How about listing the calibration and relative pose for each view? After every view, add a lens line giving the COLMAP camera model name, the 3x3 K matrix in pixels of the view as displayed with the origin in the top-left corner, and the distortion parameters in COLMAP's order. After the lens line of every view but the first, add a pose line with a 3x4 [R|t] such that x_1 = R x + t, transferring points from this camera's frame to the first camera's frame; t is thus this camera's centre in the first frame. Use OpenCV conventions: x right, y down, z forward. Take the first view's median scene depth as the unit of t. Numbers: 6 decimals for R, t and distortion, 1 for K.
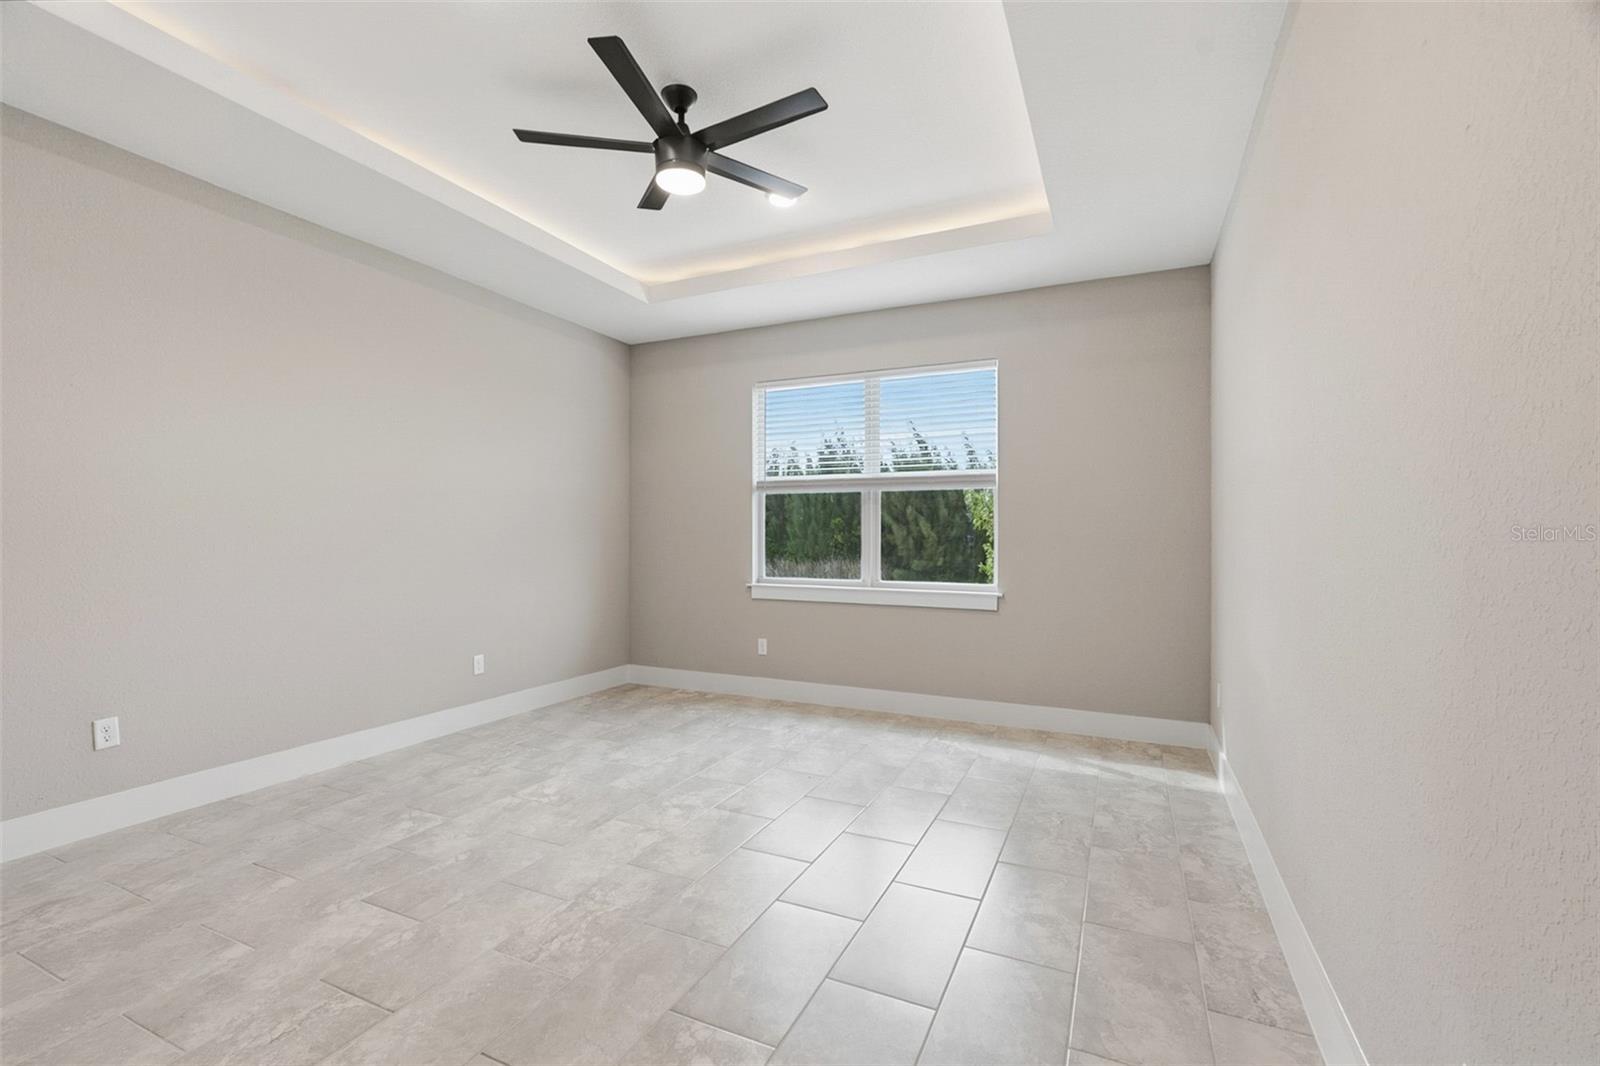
lens RADIAL K [[689.5, 0, 800.4], [0, 689.5, 546.7], [0, 0, 1]] dist [-0.007421, 0.002704]
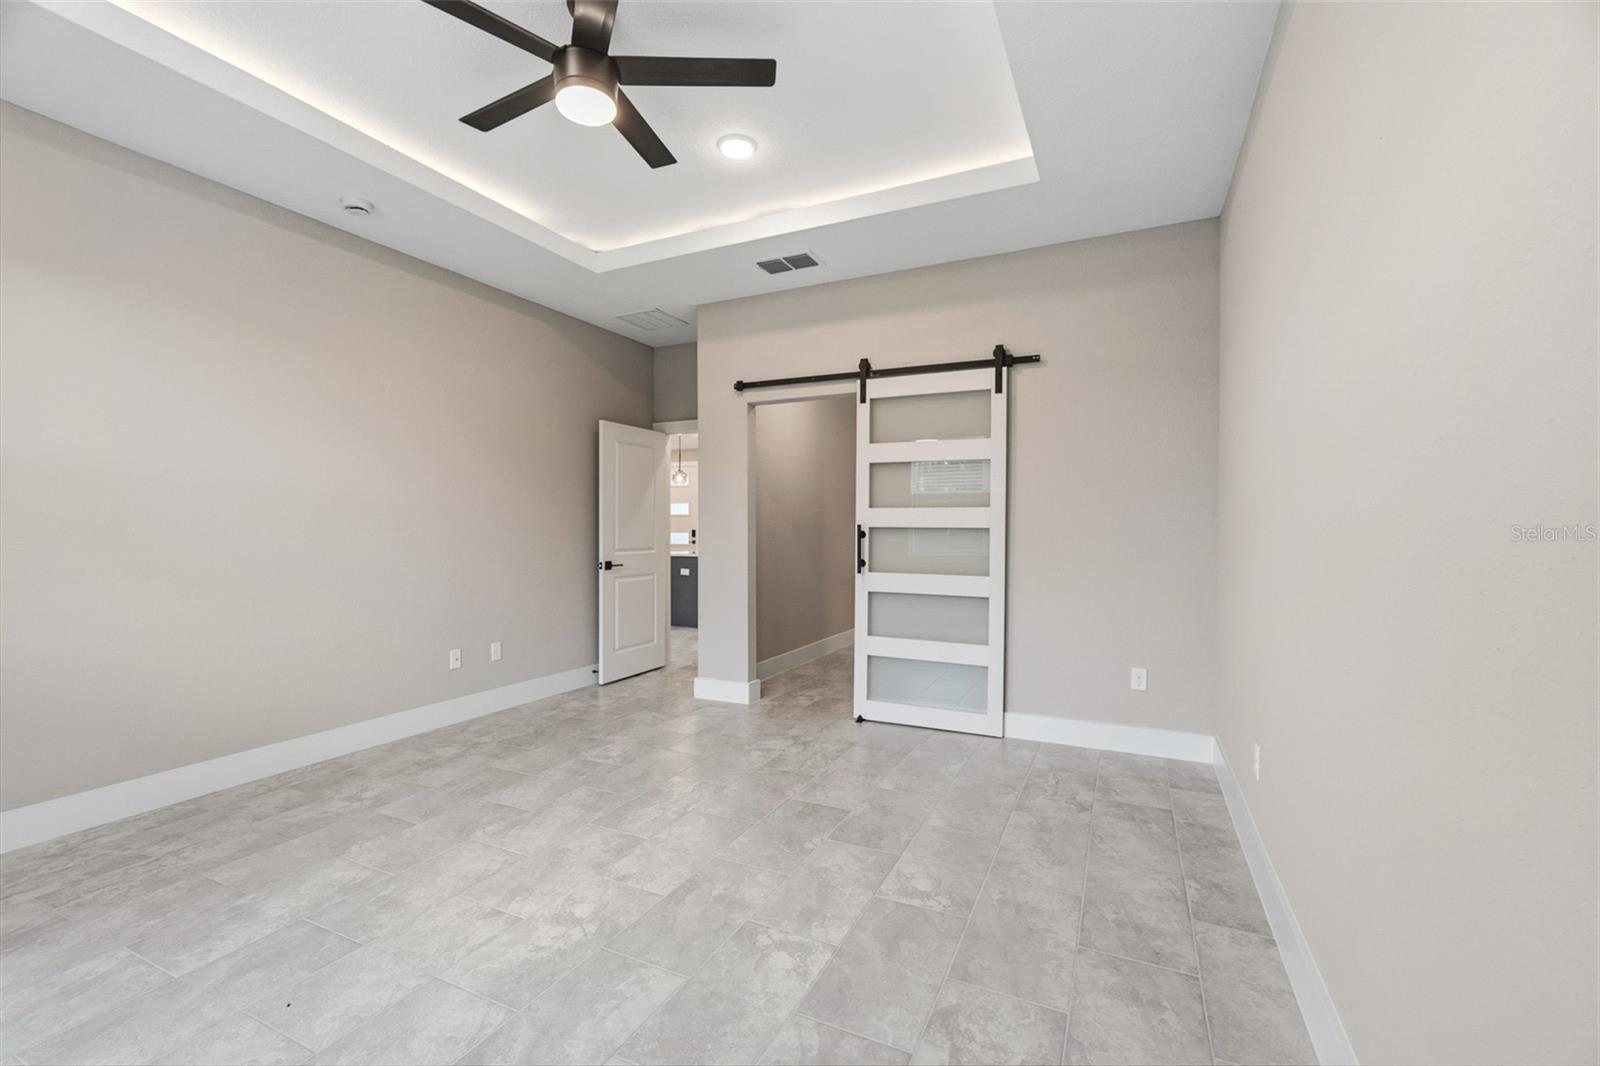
lens RADIAL K [[689.5, 0, 807.0], [0, 689.5, 525.0], [0, 0, 1]] dist [-0.007421, 0.002704]
pose [[-0.999969, -0.002998, 0.007305, -0.443575], [-0.002940, 0.999965, 0.007834, -0.026044], [-0.007328, 0.007813, -0.999943, 1.804945]]
